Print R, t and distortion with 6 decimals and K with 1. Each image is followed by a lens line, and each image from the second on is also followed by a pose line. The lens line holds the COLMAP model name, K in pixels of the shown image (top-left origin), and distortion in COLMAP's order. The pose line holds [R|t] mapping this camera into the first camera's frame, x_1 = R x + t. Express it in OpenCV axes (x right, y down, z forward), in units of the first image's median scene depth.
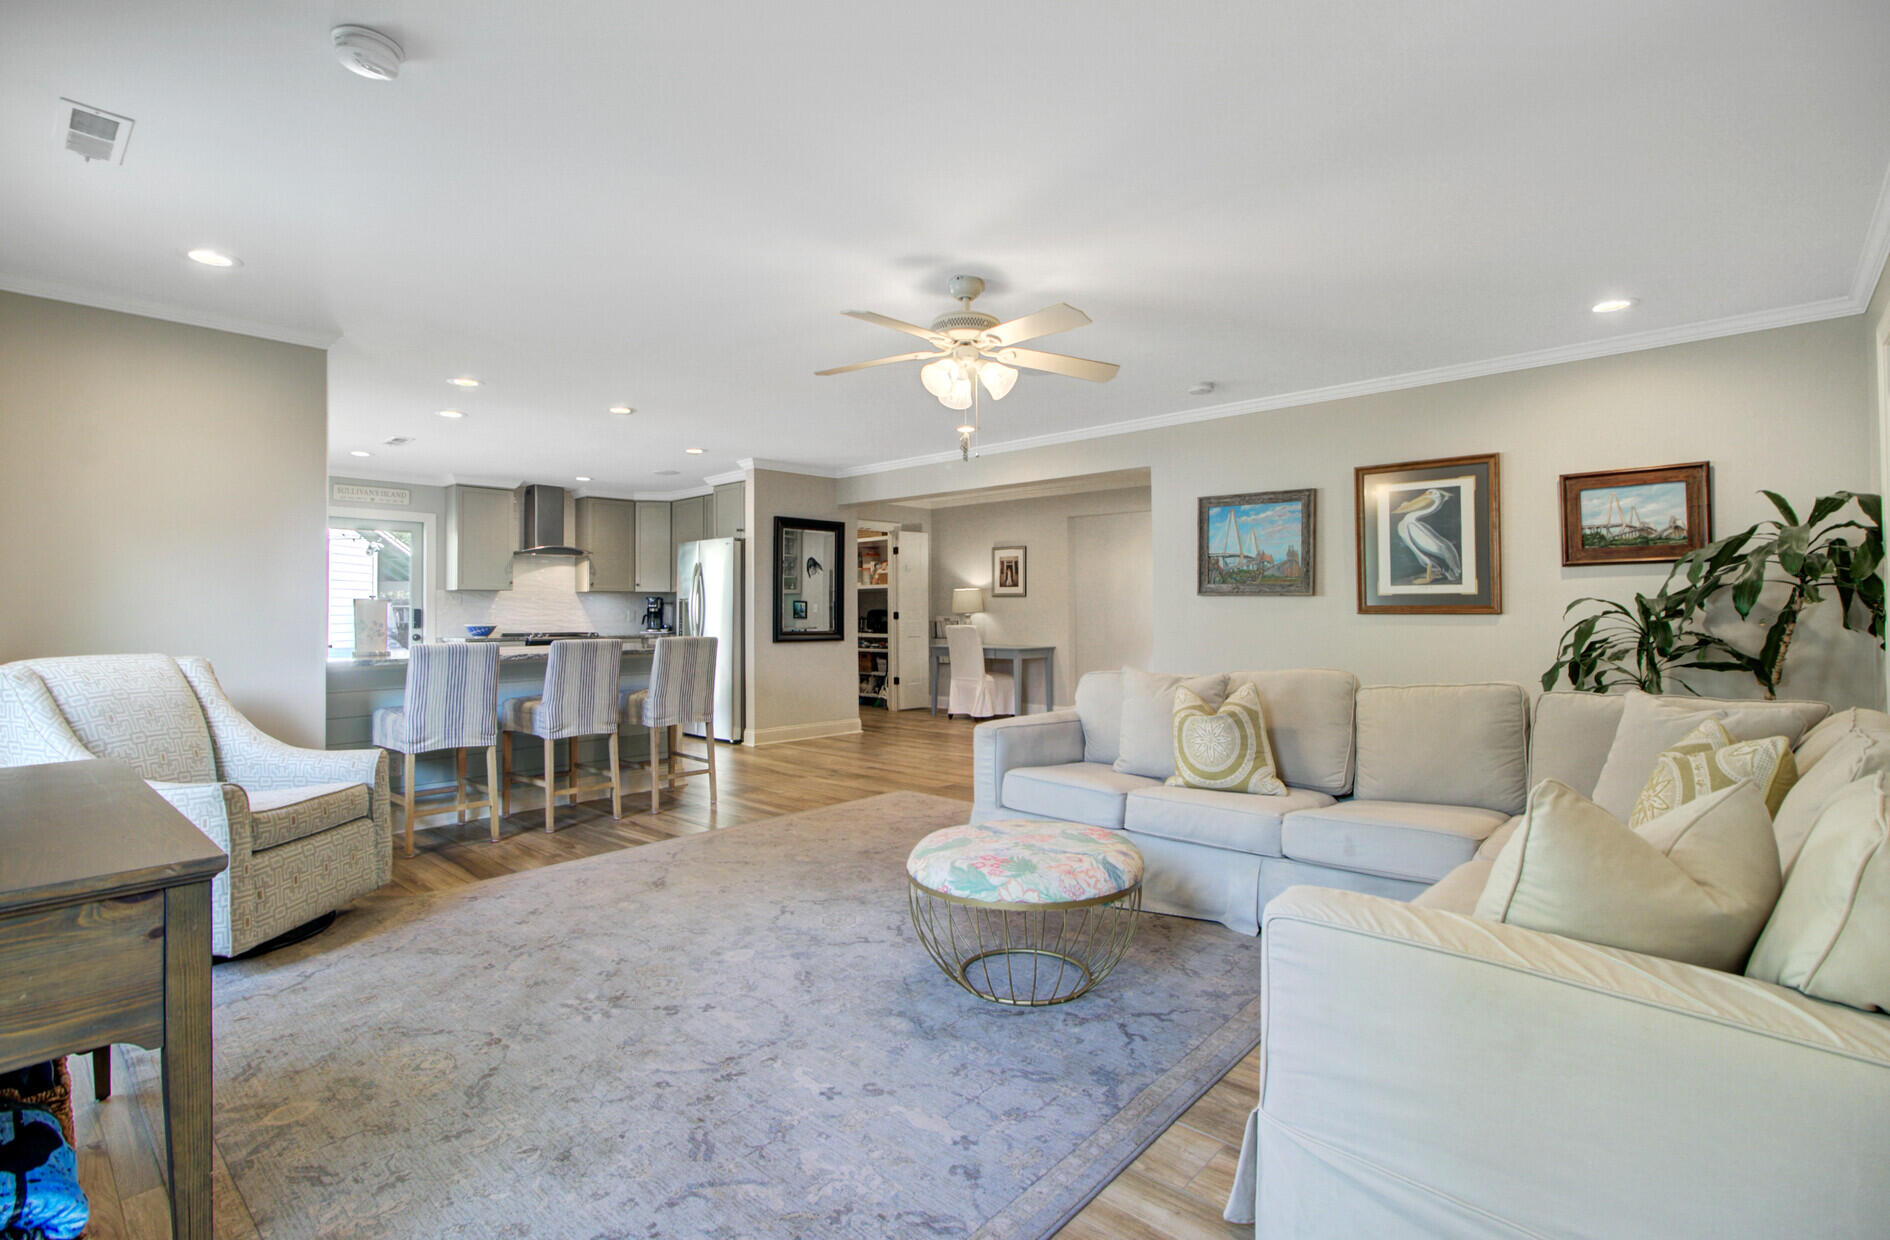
lens RADIAL K [[890.7, 0, 945.0], [0, 890.7, 620.0], [0, 0, 1]] dist [-0.017657, 0.001048]
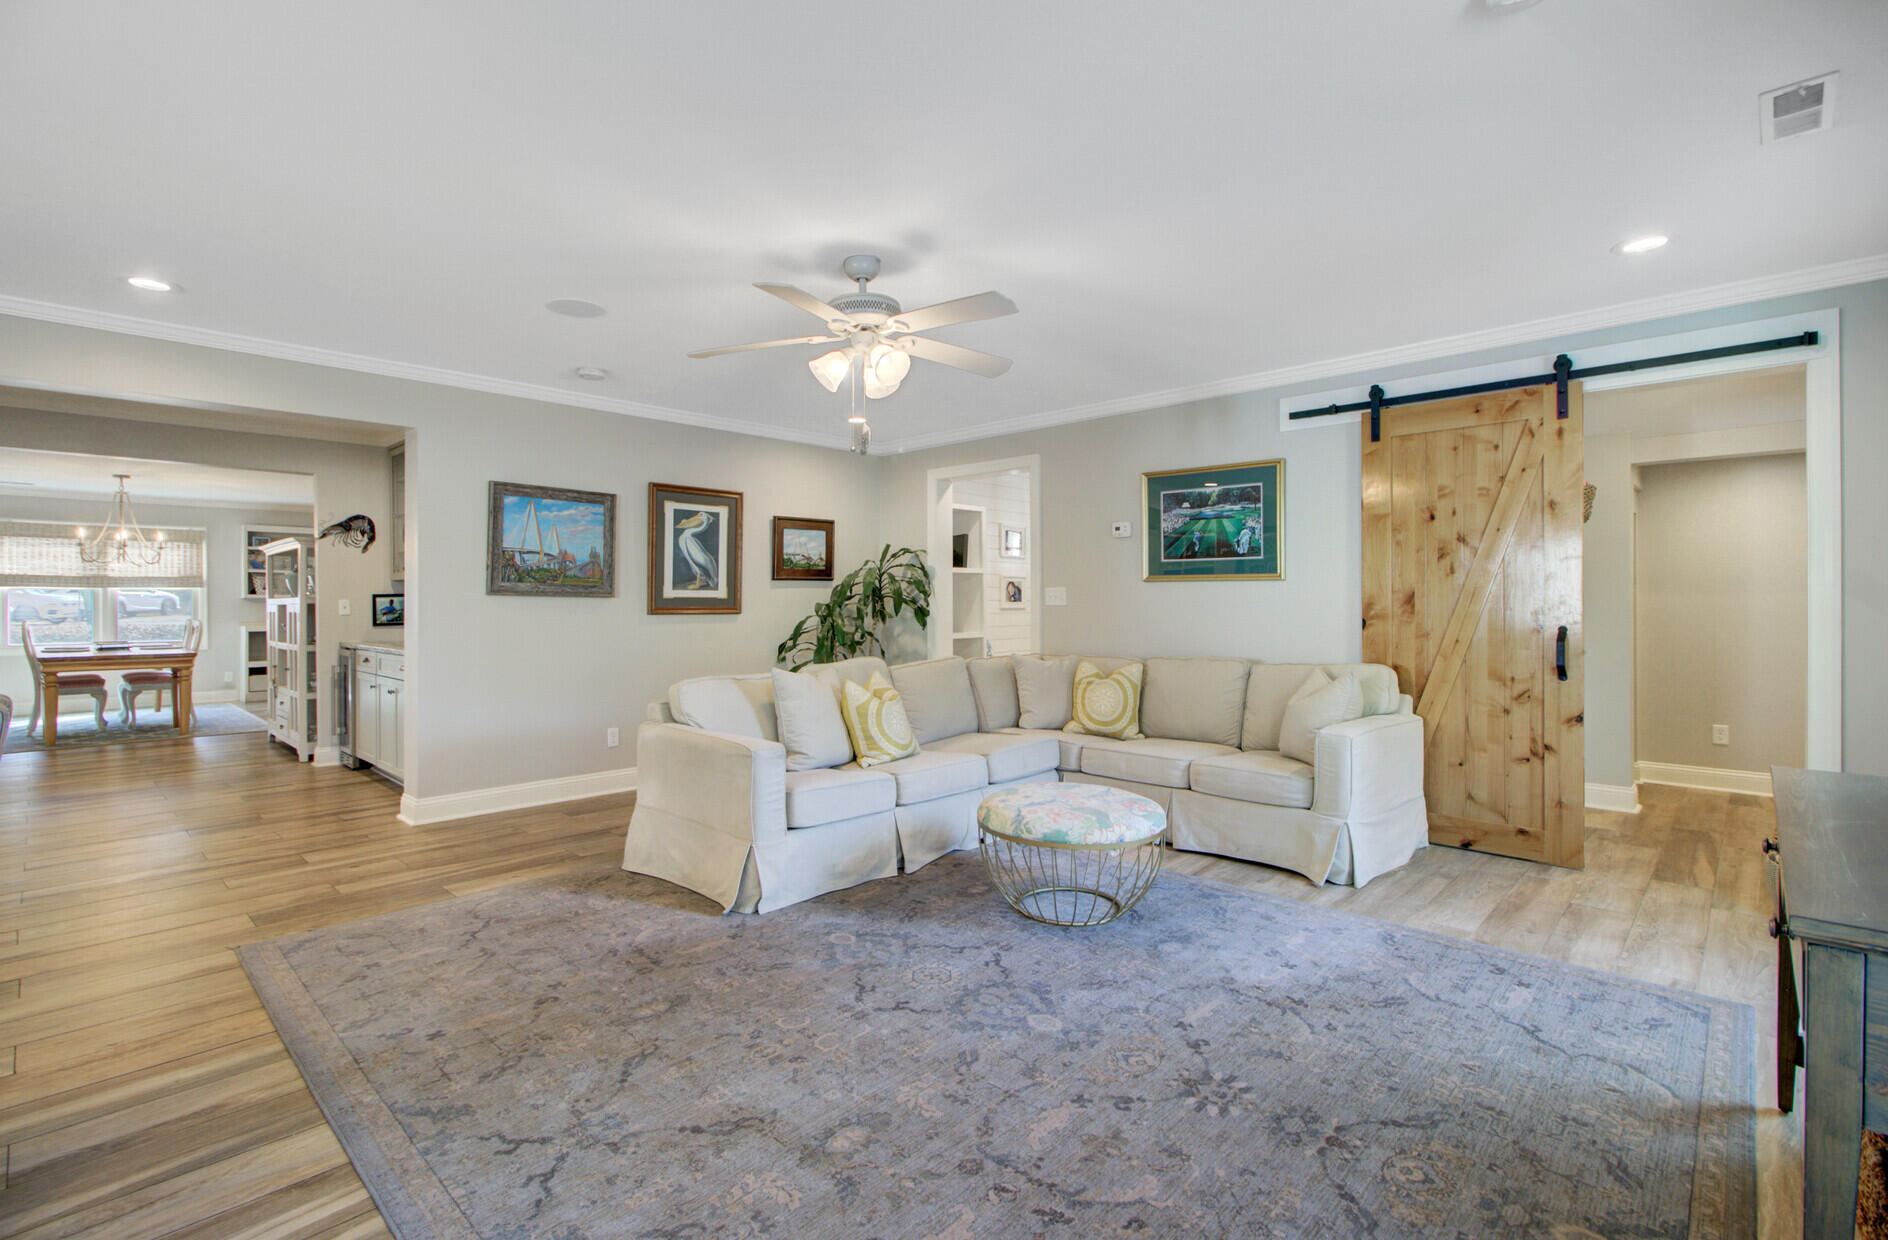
lens RADIAL K [[855.5, 0, 944.0], [0, 855.5, 620.0], [0, 0, 1]] dist [-0.011880, -0.001025]
pose [[0.023812, -0.015777, 0.999592, -0.673178], [0.010834, 0.999821, 0.015523, -0.014433], [-0.999658, 0.010460, 0.023978, 0.691001]]
